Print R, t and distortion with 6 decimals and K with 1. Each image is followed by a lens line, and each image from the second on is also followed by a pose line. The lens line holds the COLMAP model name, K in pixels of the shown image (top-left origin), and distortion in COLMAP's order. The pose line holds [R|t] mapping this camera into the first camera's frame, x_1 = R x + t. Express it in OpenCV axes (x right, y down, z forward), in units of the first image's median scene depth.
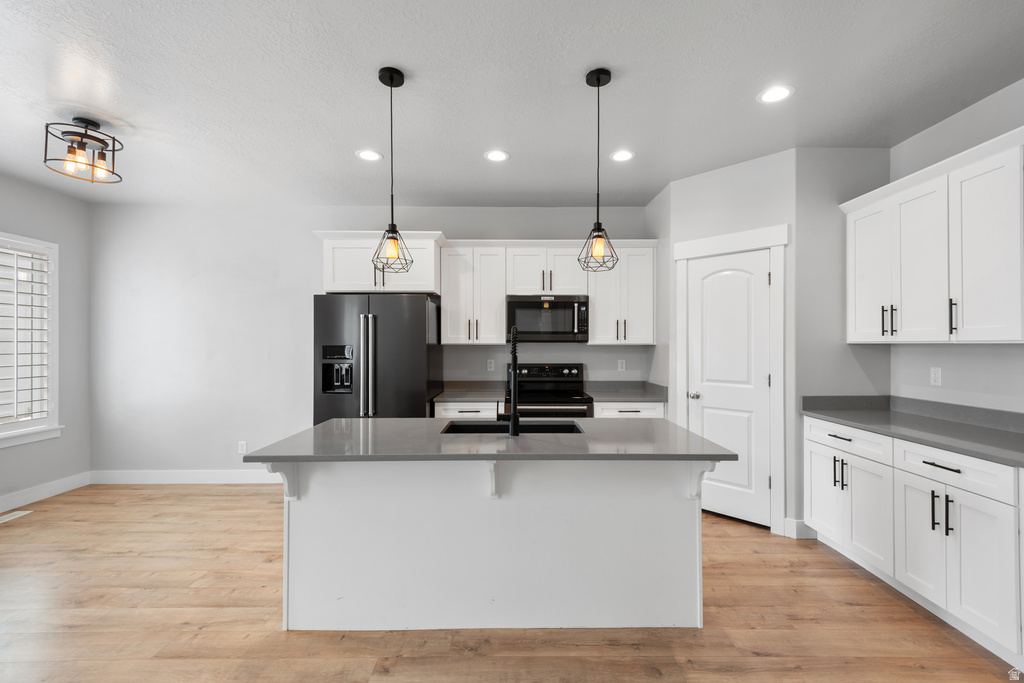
lens RADIAL K [[459.9, 0, 515.5], [0, 459.9, 345.1], [0, 0, 1]] dist [0.020847, -0.008172]
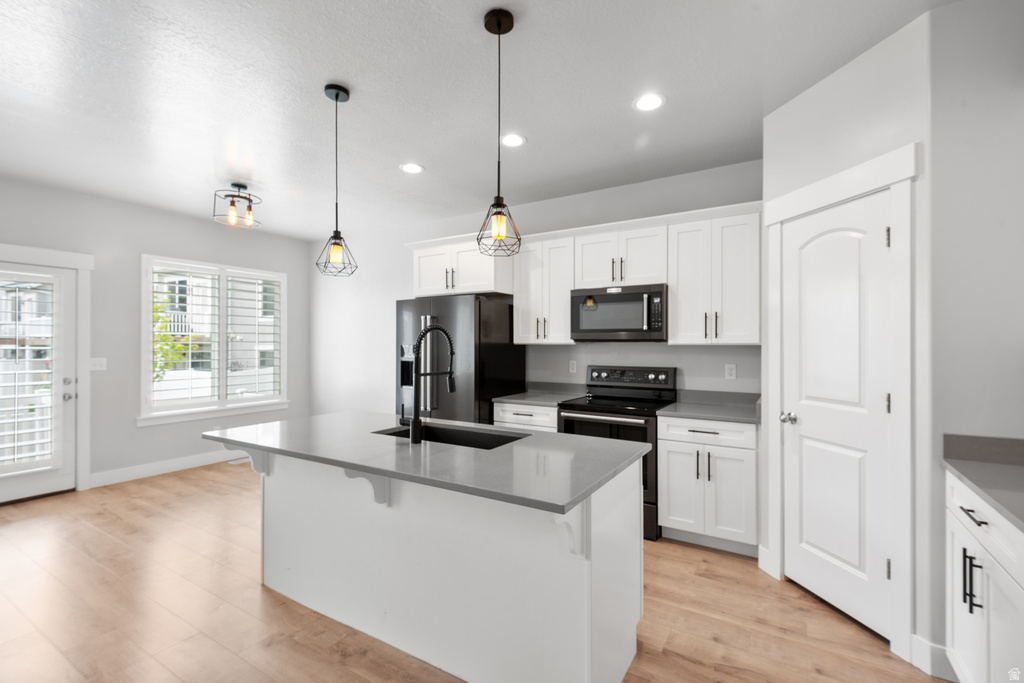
lens RADIAL K [[459.9, 0, 520.7], [0, 459.9, 341.4], [0, 0, 1]] dist [0.020847, -0.008172]
pose [[0.852415, -0.003277, -0.522855, 0.466418], [-0.000506, 0.999975, -0.007093, -0.000187], [0.522865, 0.006311, 0.852392, 0.222022]]
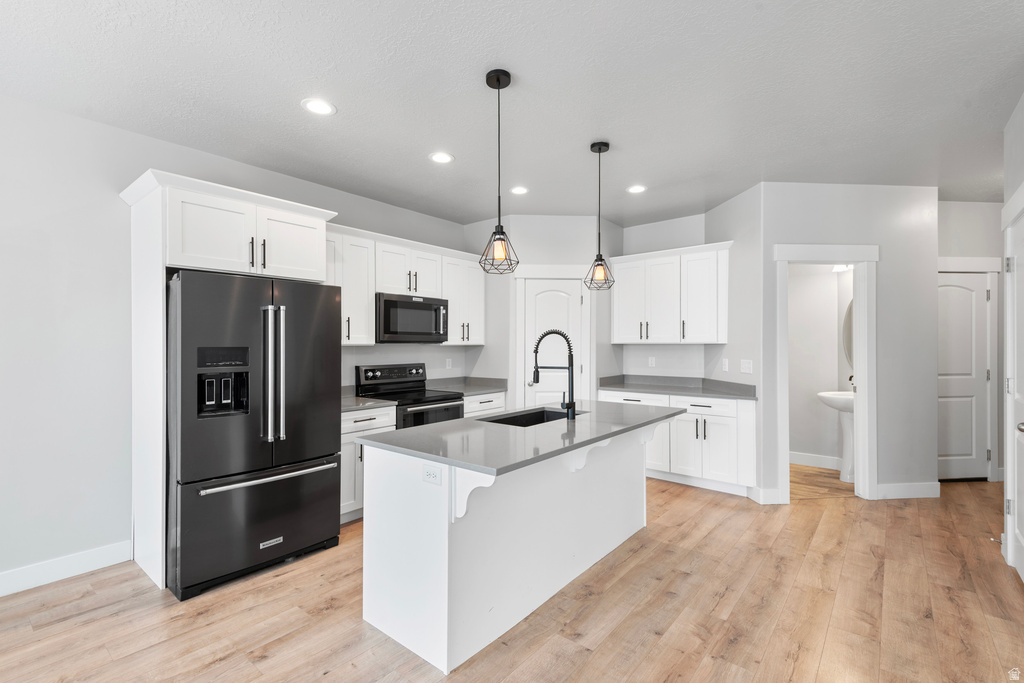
lens RADIAL K [[459.9, 0, 514.7], [0, 459.9, 345.8], [0, 0, 1]] dist [0.020847, -0.008172]
pose [[0.638161, -0.003395, 0.769896, -0.727807], [0.003215, 0.999993, 0.001745, -0.000629], [-0.769896, 0.001361, 0.638167, 0.235244]]
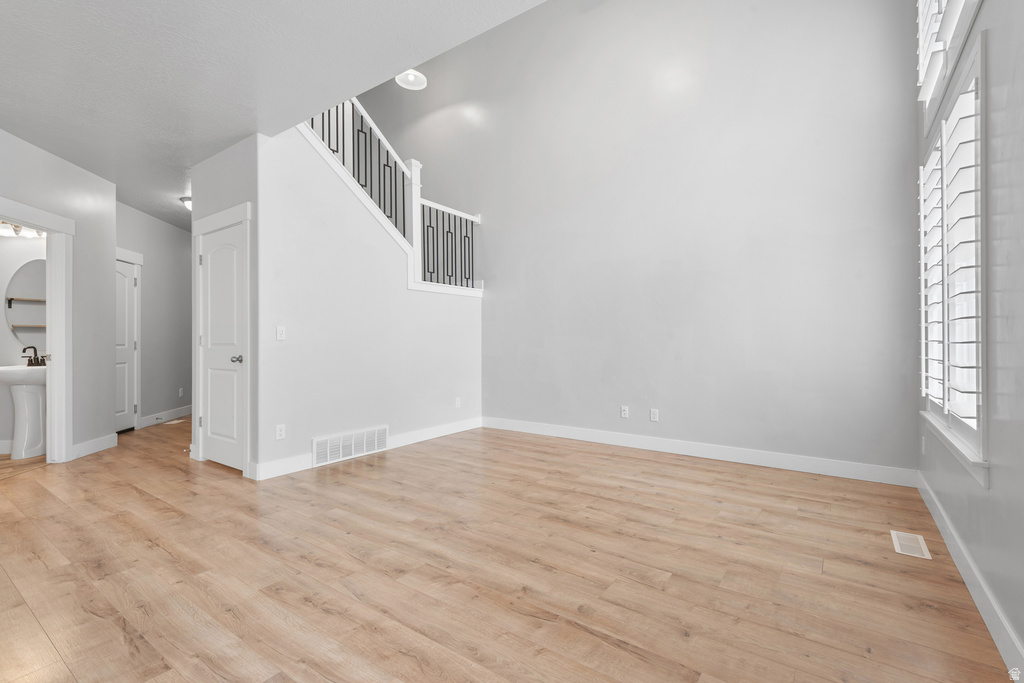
lens RADIAL K [[459.9, 0, 516.3], [0, 459.9, 329.4], [0, 0, 1]] dist [0.020847, -0.008172]
pose [[-0.808023, 0.017250, 0.588899, -0.944539], [0.005149, 0.999740, -0.022221, 0.081064], [-0.589129, -0.014923, -0.807901, 0.609079]]
